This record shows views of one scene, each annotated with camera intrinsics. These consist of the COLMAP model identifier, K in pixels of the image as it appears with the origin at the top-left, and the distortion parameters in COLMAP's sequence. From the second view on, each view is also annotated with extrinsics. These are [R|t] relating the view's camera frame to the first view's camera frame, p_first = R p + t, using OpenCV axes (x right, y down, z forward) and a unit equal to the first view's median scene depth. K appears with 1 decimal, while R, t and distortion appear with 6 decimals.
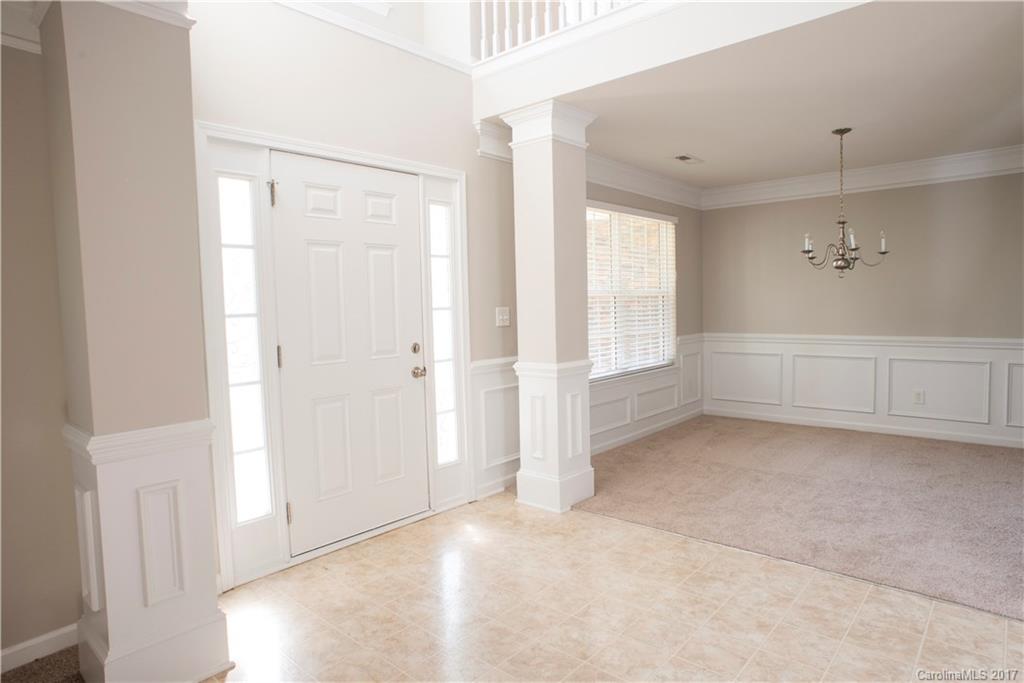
lens RADIAL K [[592.1, 0, 512.0], [0, 592.1, 341.5], [0, 0, 1]] dist [-0.113185, 0.067758]
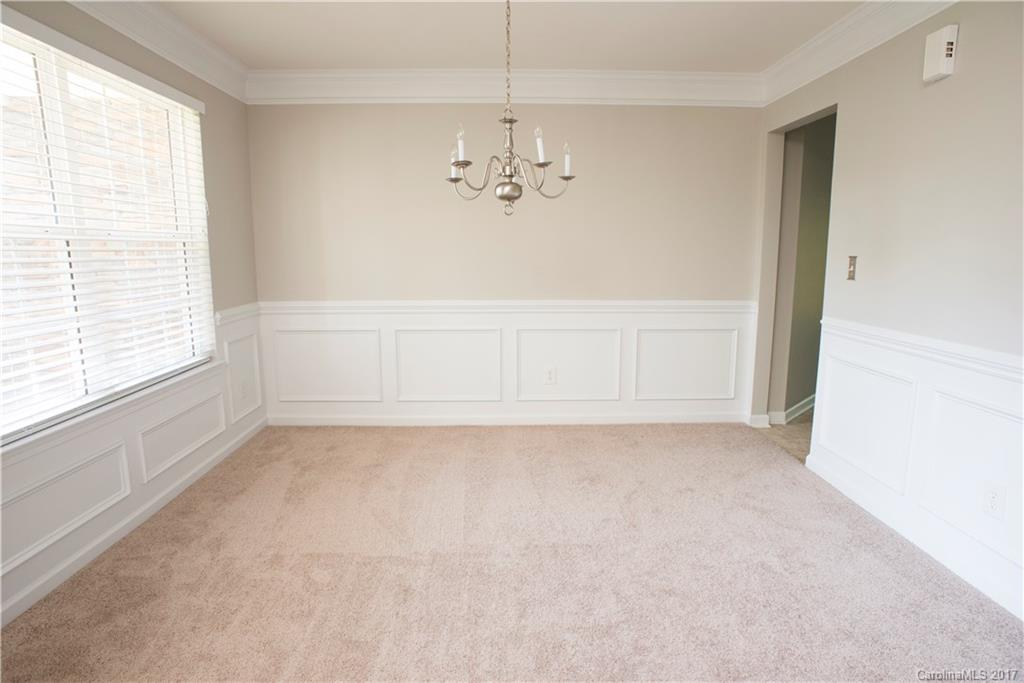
lens RADIAL K [[582.8, 0, 517.6], [0, 582.8, 341.9], [0, 0, 1]] dist [-0.102245, 0.066504]
pose [[0.723215, -0.087442, 0.685065, 0.159637], [0.027641, 0.994822, 0.097800, -0.039544], [-0.690069, -0.051794, 0.721888, 0.563183]]
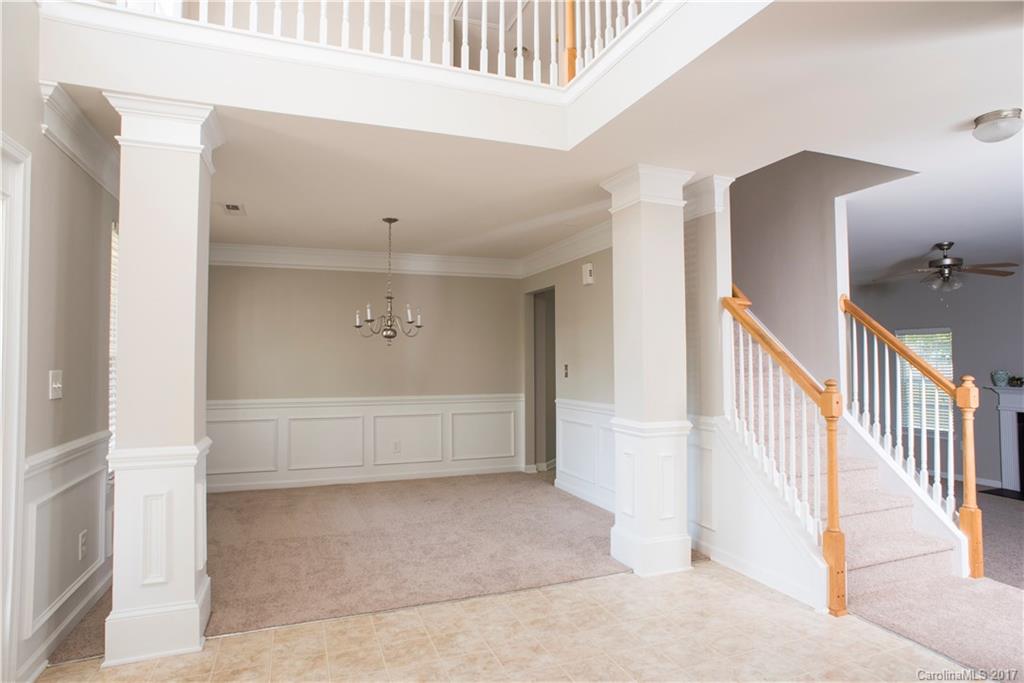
lens RADIAL K [[582.8, 0, 517.6], [0, 582.8, 341.9], [0, 0, 1]] dist [-0.102245, 0.066504]
pose [[0.445929, 0.049645, 0.893690, -0.348692], [0.052666, 0.995275, -0.081567, -0.011887], [-0.893517, 0.083440, 0.441208, 0.269936]]
